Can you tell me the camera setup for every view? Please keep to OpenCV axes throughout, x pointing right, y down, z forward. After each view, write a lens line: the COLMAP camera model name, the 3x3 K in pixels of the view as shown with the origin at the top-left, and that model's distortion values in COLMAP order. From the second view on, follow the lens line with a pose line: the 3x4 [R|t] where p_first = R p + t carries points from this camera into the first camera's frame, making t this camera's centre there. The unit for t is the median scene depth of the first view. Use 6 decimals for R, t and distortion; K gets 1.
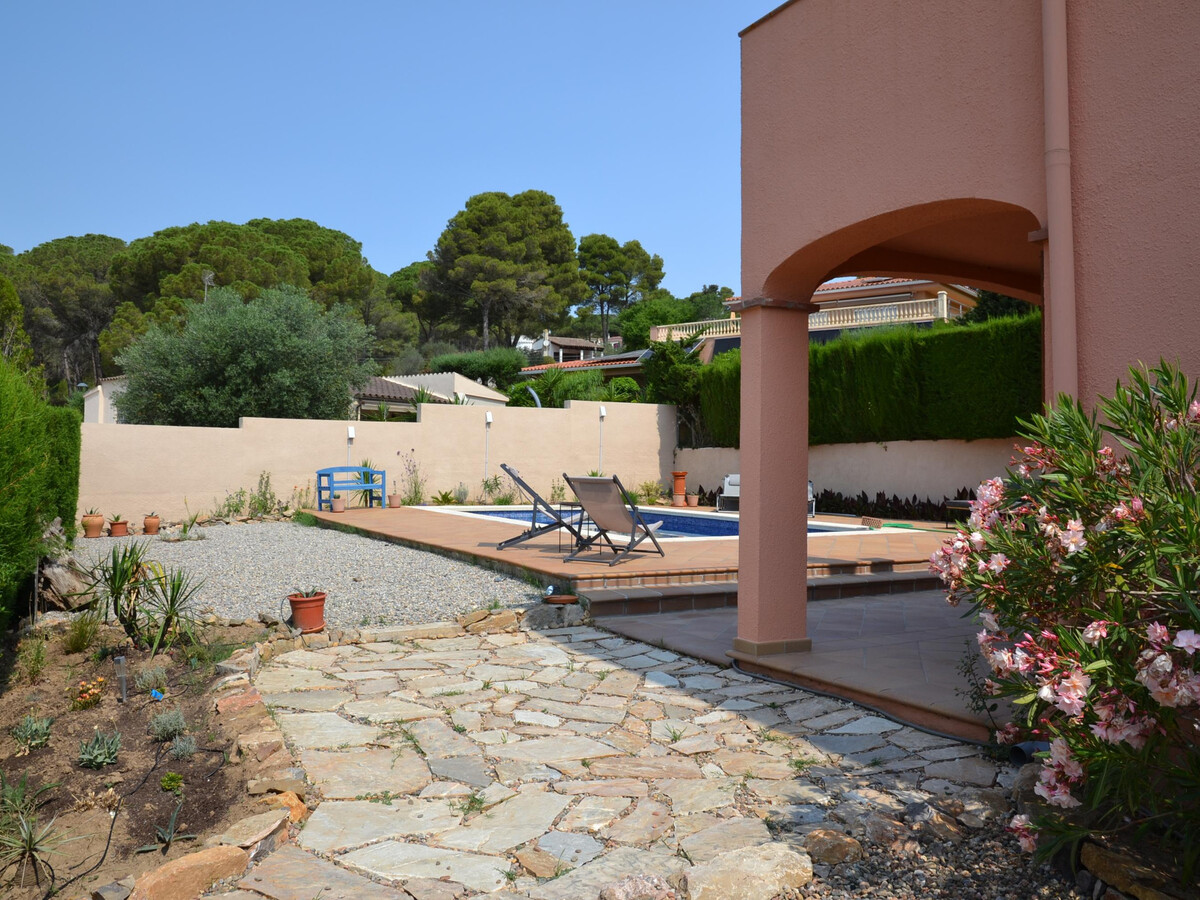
lens RADIAL K [[963.5, 0, 600.0], [0, 963.5, 450.0], [0, 0, 1]] dist [-0.122220, 0.094945]
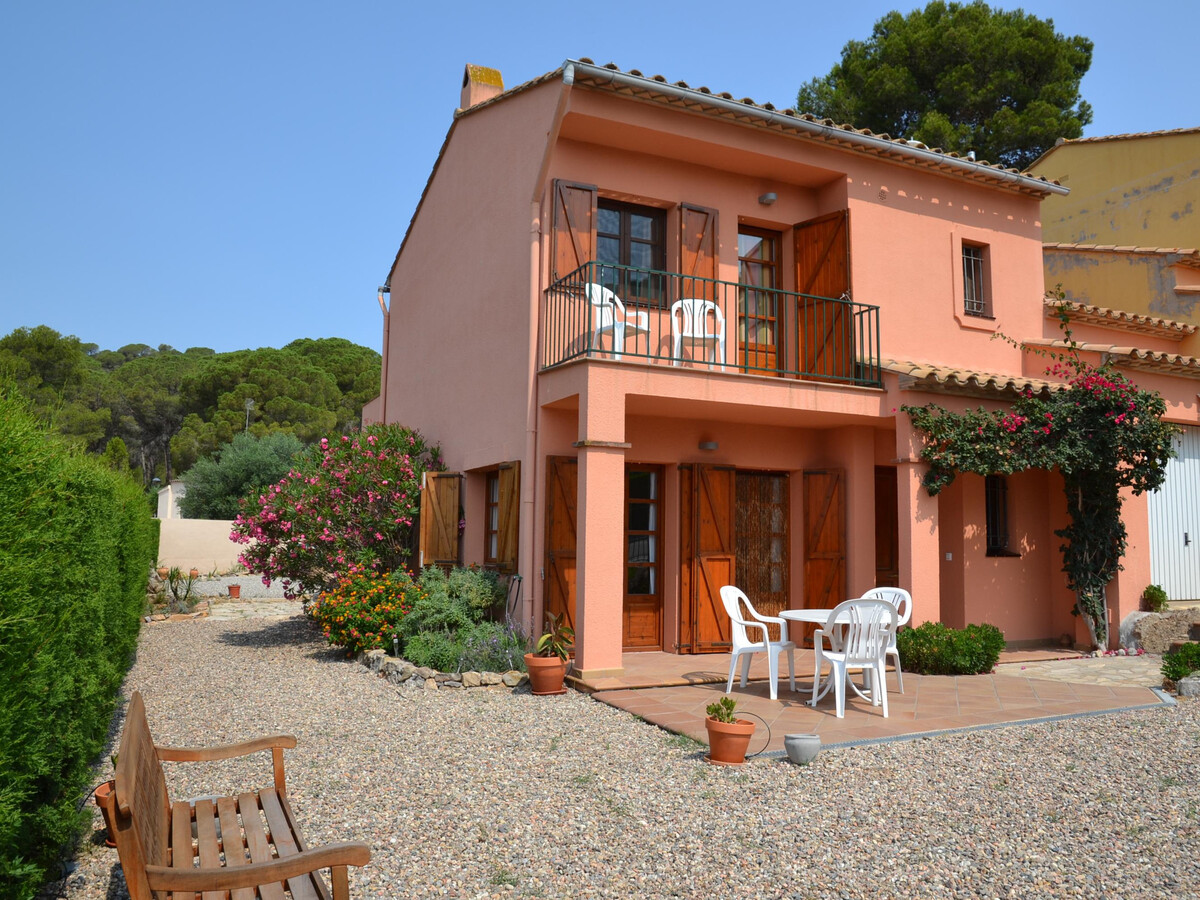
lens RADIAL K [[963.5, 0, 600.0], [0, 963.5, 450.0], [0, 0, 1]] dist [-0.122220, 0.094945]
pose [[0.998070, -0.005525, -0.061850, 0.128855], [0.000404, 0.996591, -0.082501, -0.003147], [0.062095, 0.082316, 0.994670, -0.240917]]
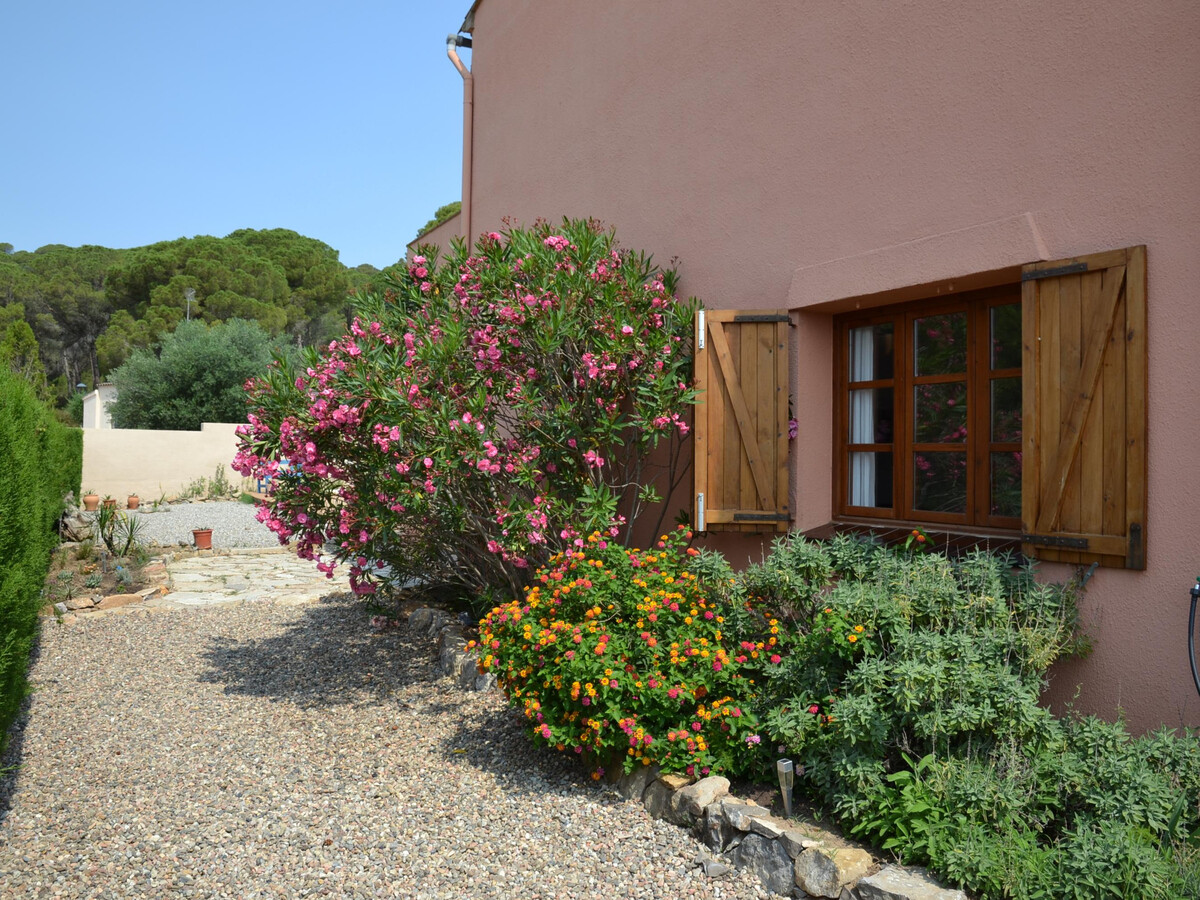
lens RADIAL K [[963.5, 0, 600.0], [0, 963.5, 450.0], [0, 0, 1]] dist [-0.122220, 0.094945]
pose [[0.999999, -0.001043, 0.001165, 0.062397], [0.001030, 0.999945, 0.010483, -0.003497], [-0.001176, -0.010482, 0.999944, -0.114670]]
